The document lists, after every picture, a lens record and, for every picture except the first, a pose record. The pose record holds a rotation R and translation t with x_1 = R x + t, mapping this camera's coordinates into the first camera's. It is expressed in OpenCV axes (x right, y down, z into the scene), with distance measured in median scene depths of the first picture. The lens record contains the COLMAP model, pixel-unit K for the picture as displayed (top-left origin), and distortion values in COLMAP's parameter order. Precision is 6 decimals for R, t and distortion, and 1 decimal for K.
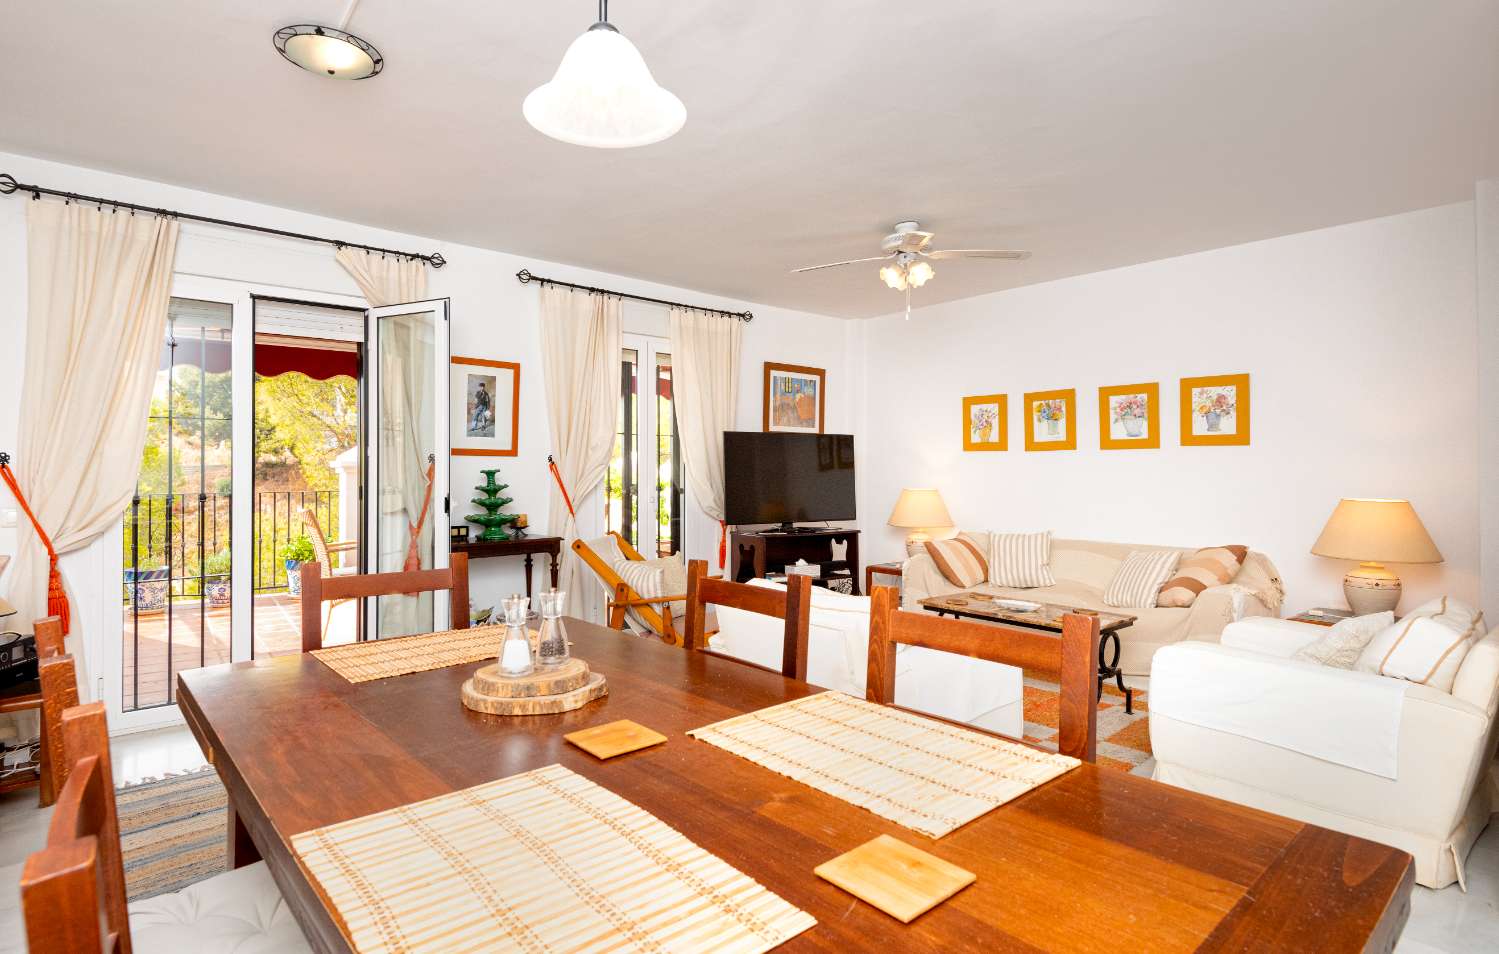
lens RADIAL K [[721.3, 0, 734.1], [0, 721.3, 471.5], [0, 0, 1]] dist [0.018787, -0.003218]
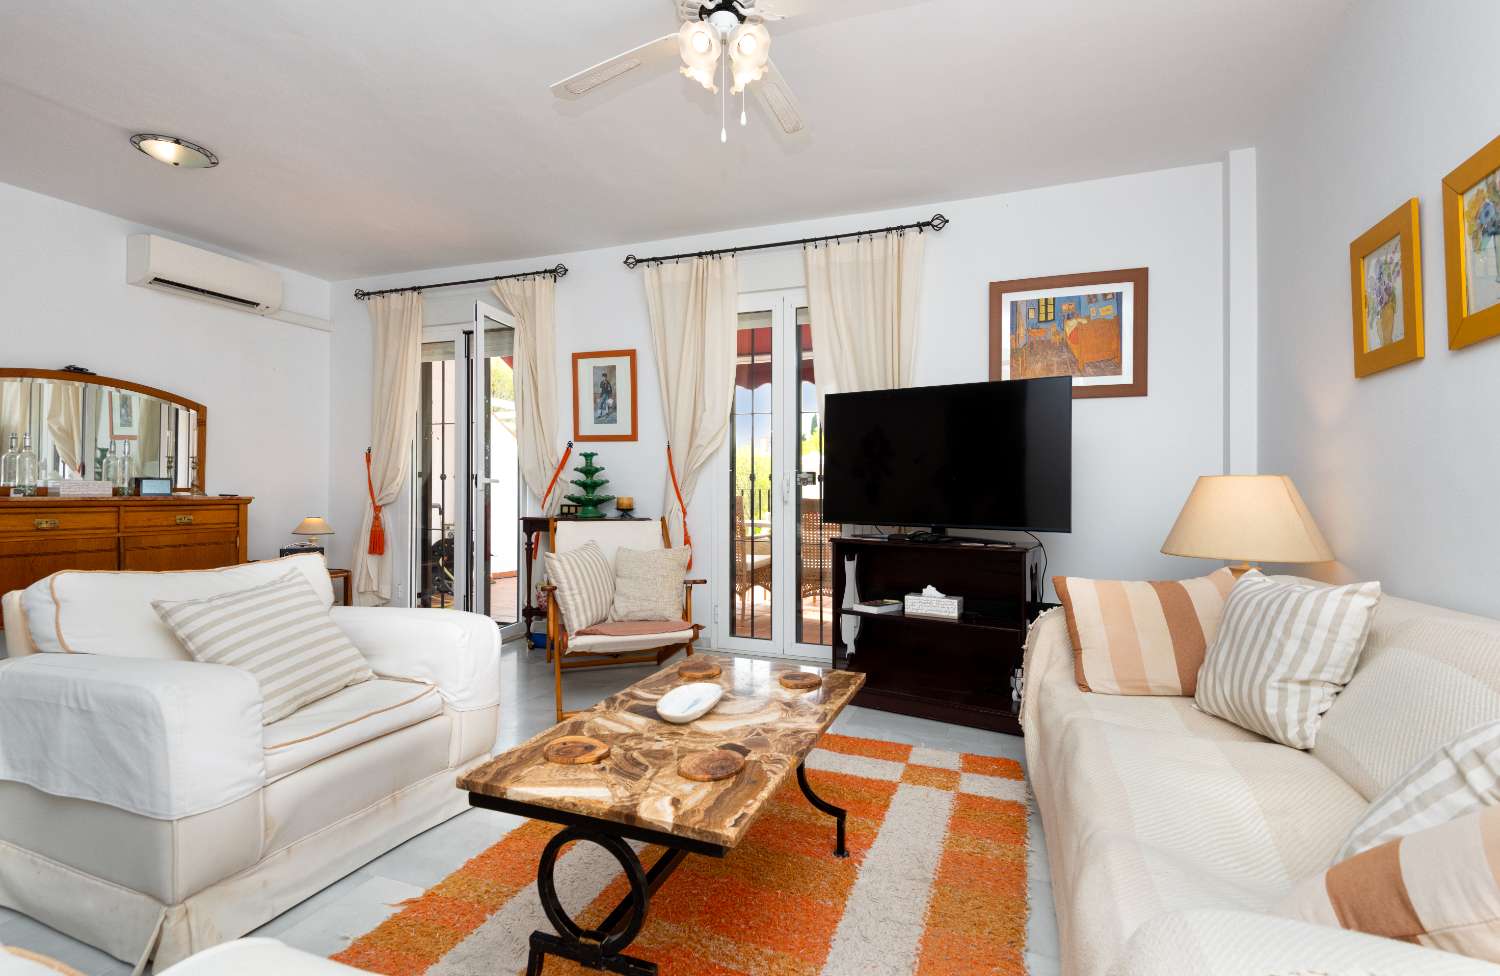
lens RADIAL K [[687.5, 0, 765.6], [0, 687.5, 485.6], [0, 0, 1]] dist [0.023084, -0.001805]
pose [[0.496894, 0.000896, -0.867811, 0.585095], [-0.005953, 0.999979, -0.002376, 0.040245], [0.867791, 0.006346, 0.496889, 0.626901]]
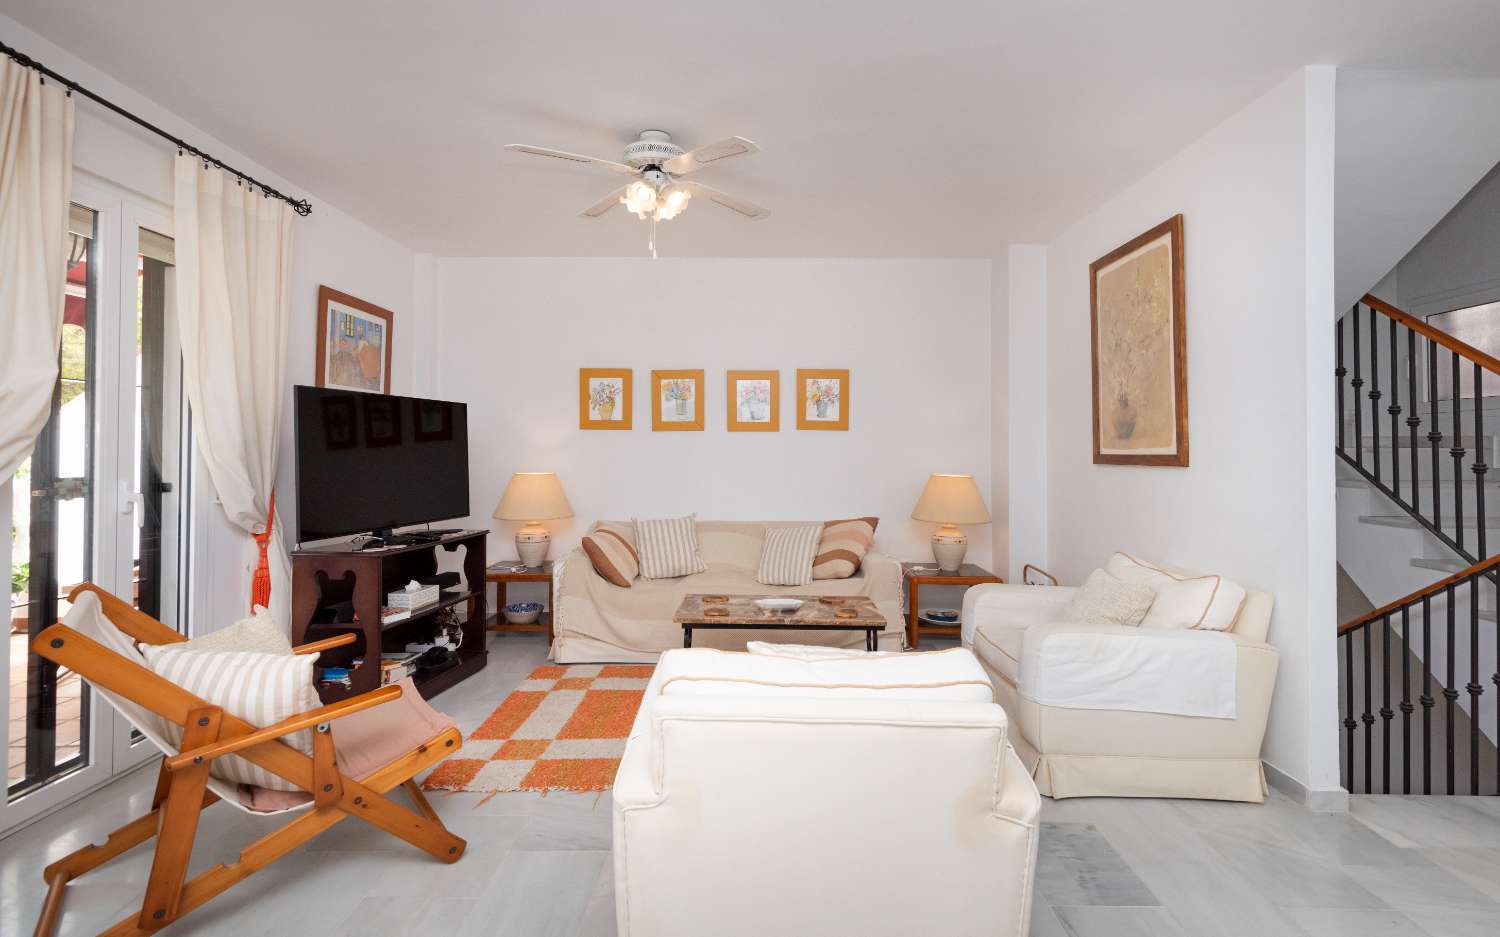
lens RADIAL K [[662.5, 0, 735.9], [0, 662.5, 448.4], [0, 0, 1]] dist [0.001976, -0.001775]
pose [[0.663488, 0.004068, 0.748176, -0.191870], [-0.004080, 0.999990, -0.001819, -0.004688], [-0.748175, -0.001846, 0.663498, 0.381175]]
